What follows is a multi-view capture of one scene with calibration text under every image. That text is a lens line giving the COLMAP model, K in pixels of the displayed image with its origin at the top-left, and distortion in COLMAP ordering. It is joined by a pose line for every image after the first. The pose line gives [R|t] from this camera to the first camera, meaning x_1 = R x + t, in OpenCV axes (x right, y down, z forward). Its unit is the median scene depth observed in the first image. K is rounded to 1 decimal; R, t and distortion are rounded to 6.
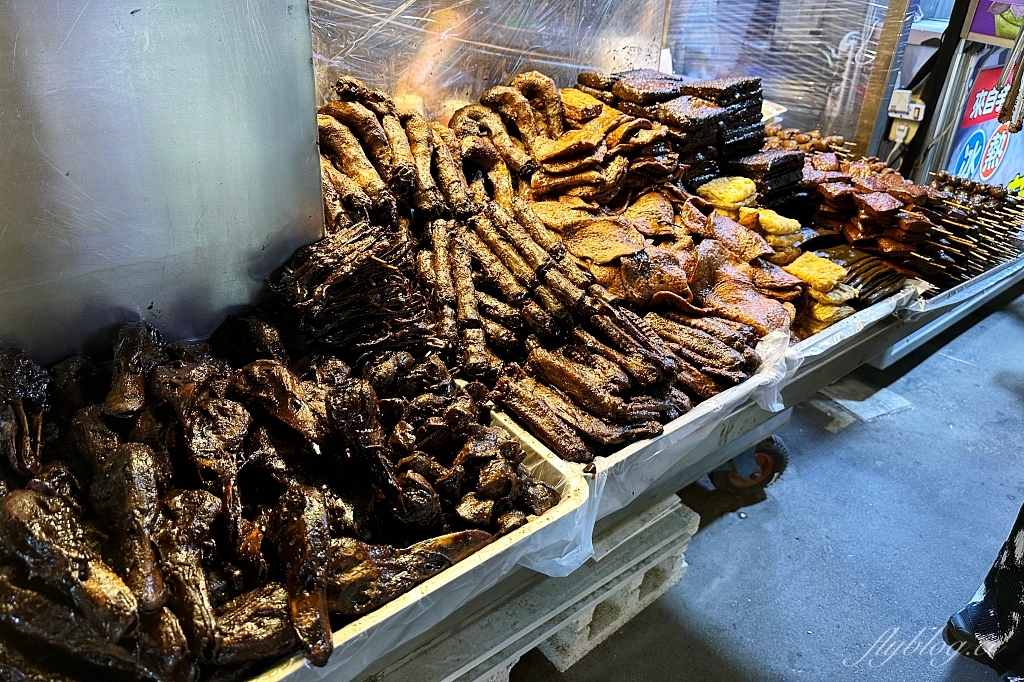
lens RADIAL K [[776.8, 0, 512.0], [0, 776.8, 341.0], [0, 0, 1]] dist [0.086798, -0.160445]
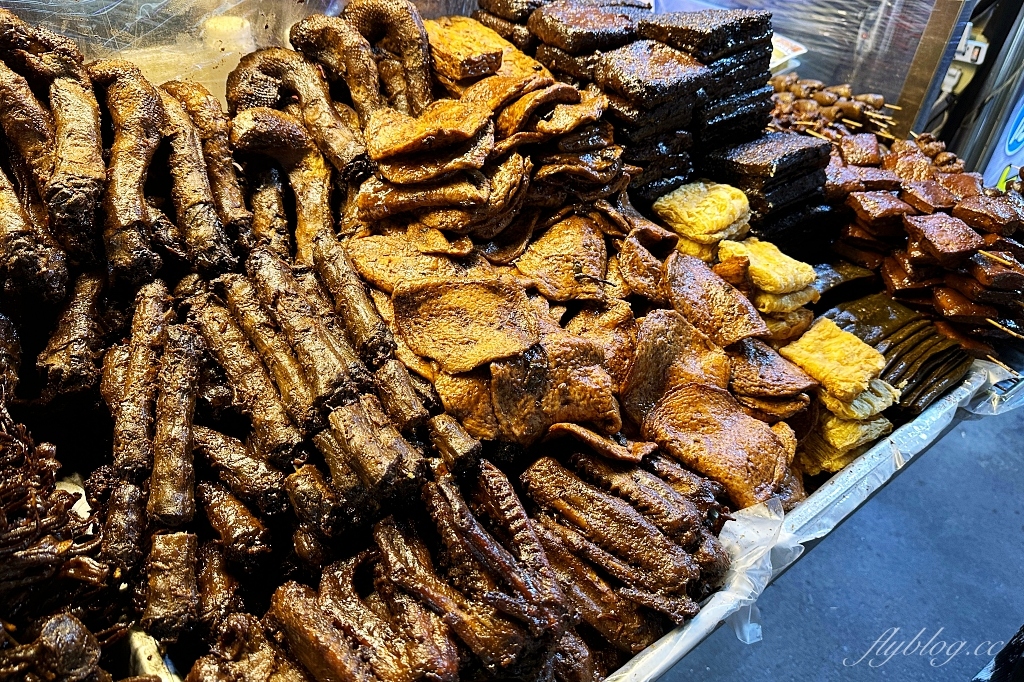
lens RADIAL K [[761.2, 0, 517.1], [0, 761.2, 367.1], [0, 0, 1]] dist [0.072245, -0.127763]
pose [[0.999459, 0.030046, 0.013400, 0.135068], [-0.031762, 0.987396, 0.155048, -0.168871], [-0.008572, -0.155389, 0.987816, 0.418352]]
